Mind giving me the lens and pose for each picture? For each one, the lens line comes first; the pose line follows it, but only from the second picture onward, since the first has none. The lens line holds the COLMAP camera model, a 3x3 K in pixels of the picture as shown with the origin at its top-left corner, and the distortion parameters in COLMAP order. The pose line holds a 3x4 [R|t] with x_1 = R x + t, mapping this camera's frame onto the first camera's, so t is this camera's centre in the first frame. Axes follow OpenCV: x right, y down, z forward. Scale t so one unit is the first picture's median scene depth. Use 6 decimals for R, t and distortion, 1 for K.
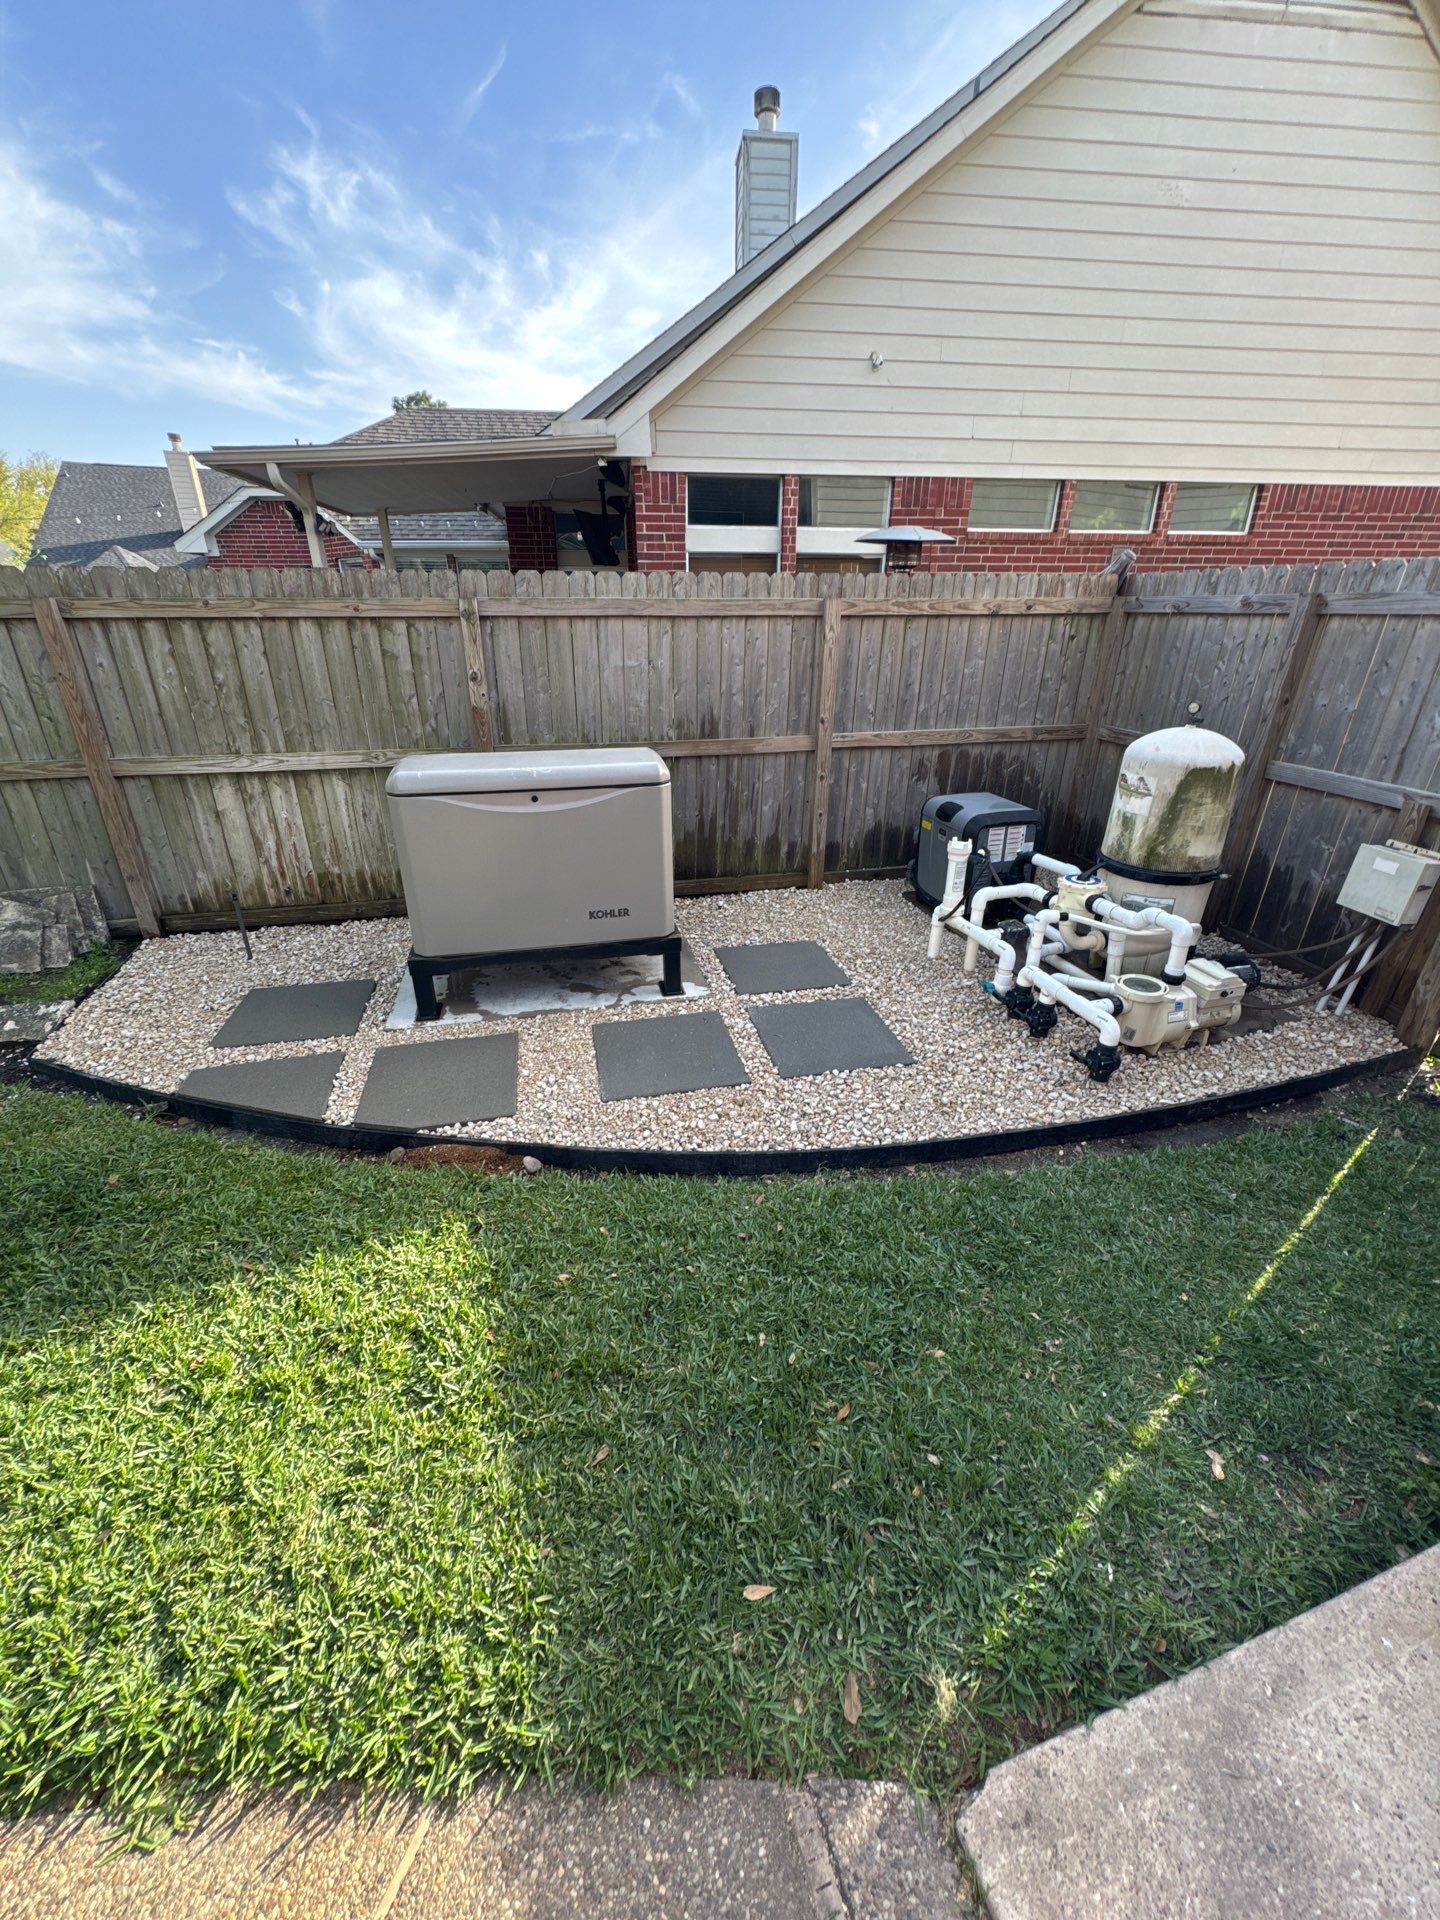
lens RADIAL K [[764.9, 0, 716.9], [0, 764.9, 962.2], [0, 0, 1]] dist [-0.004011, 0.000893]
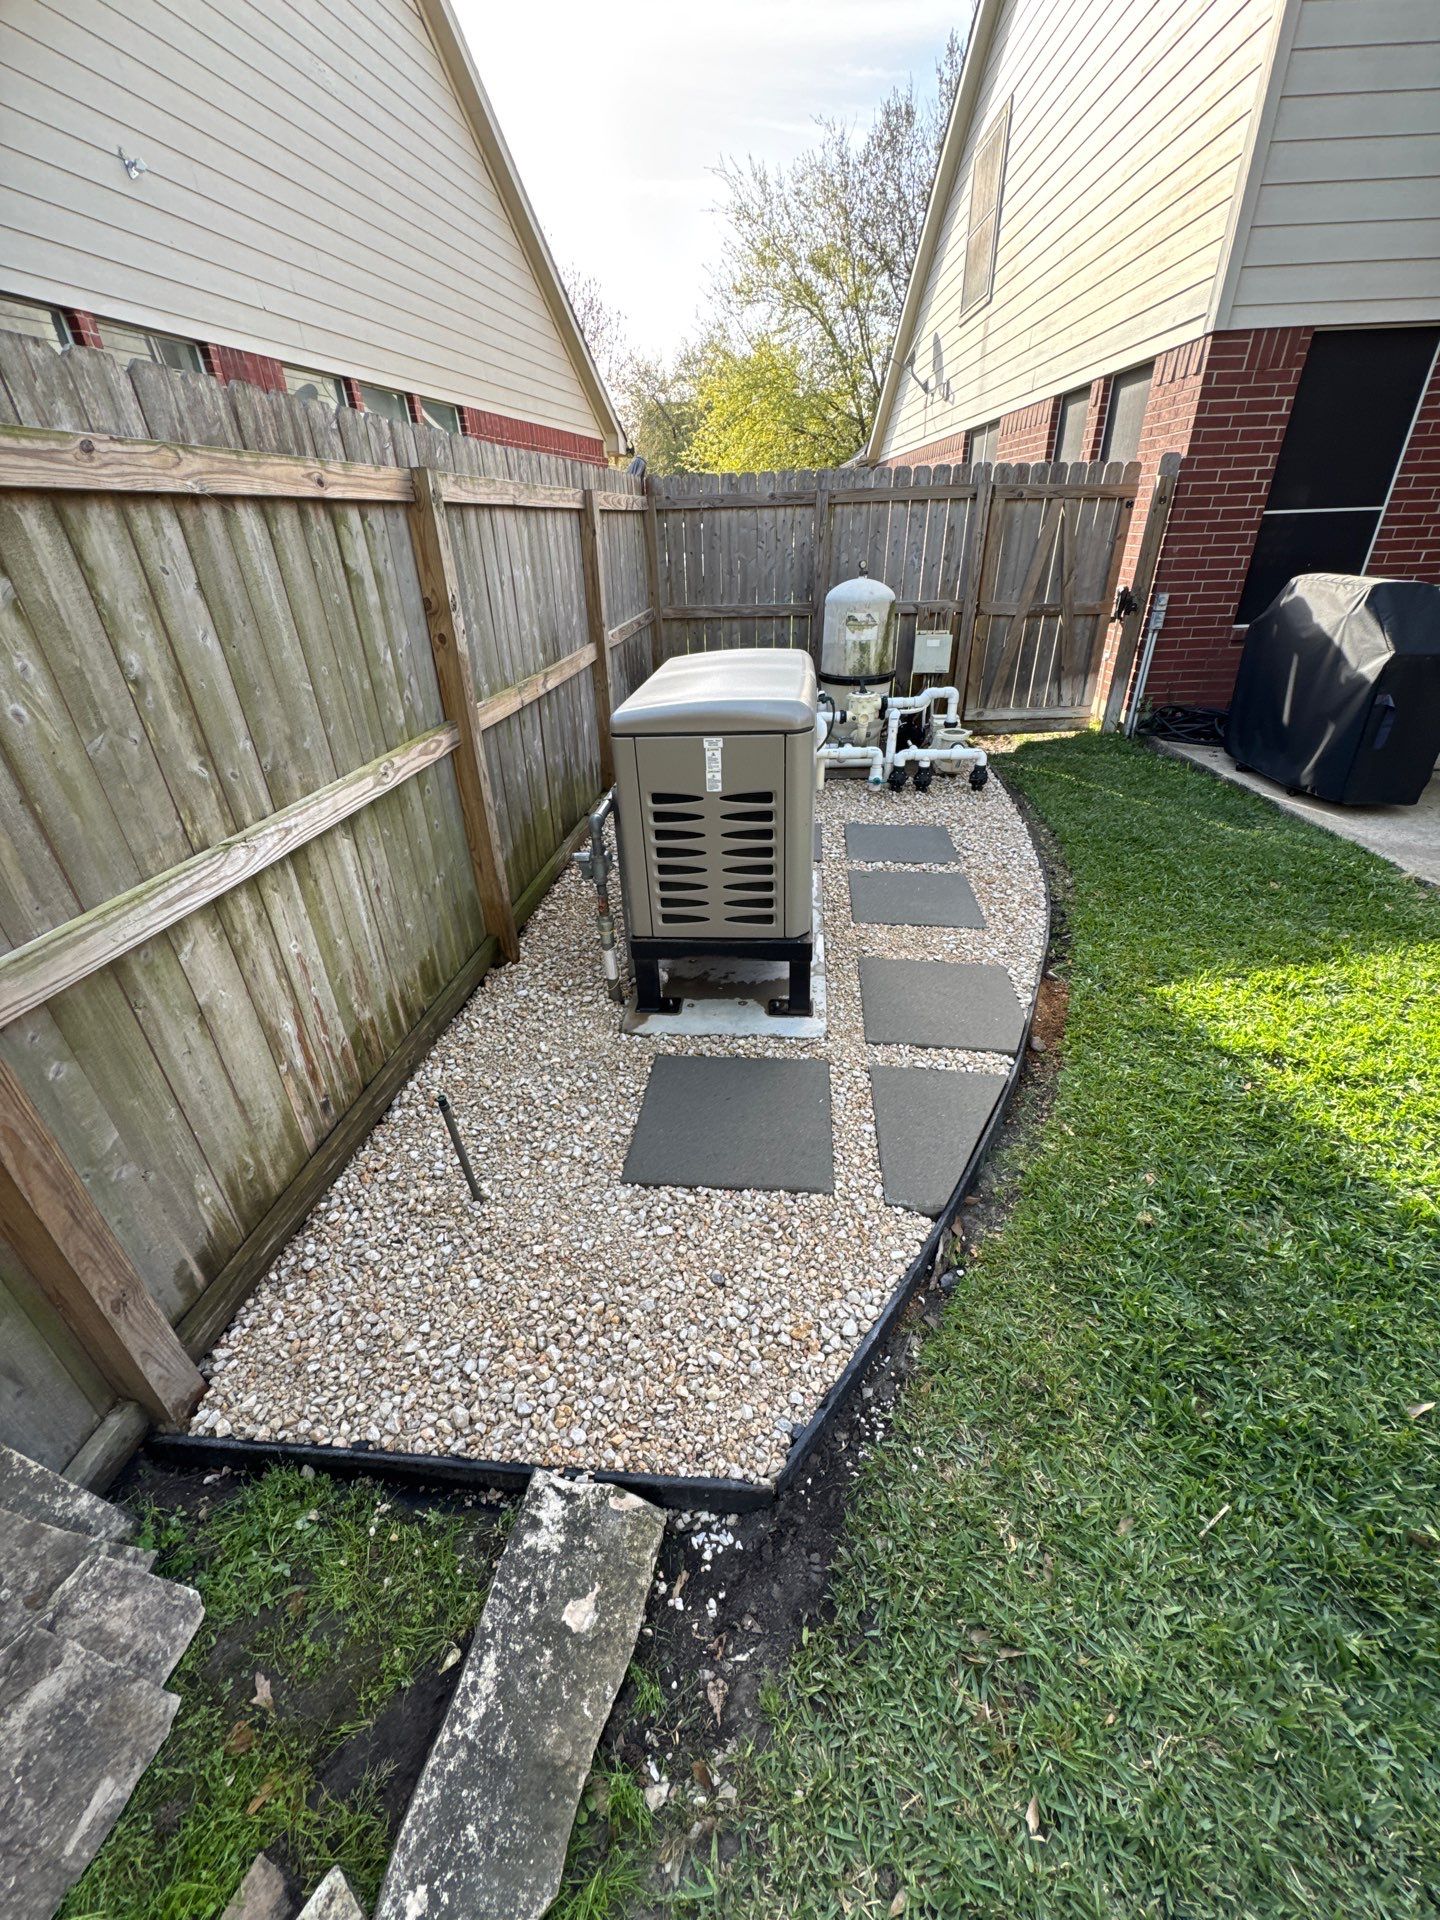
lens RADIAL K [[764.9, 0, 722.1], [0, 764.9, 960.8], [0, 0, 1]] dist [-0.004011, 0.000893]
pose [[0.312353, -0.480229, 0.819644, -0.907024], [0.426088, 0.841979, 0.330940, -0.239867], [-0.849049, 0.245870, 0.467615, 0.591458]]
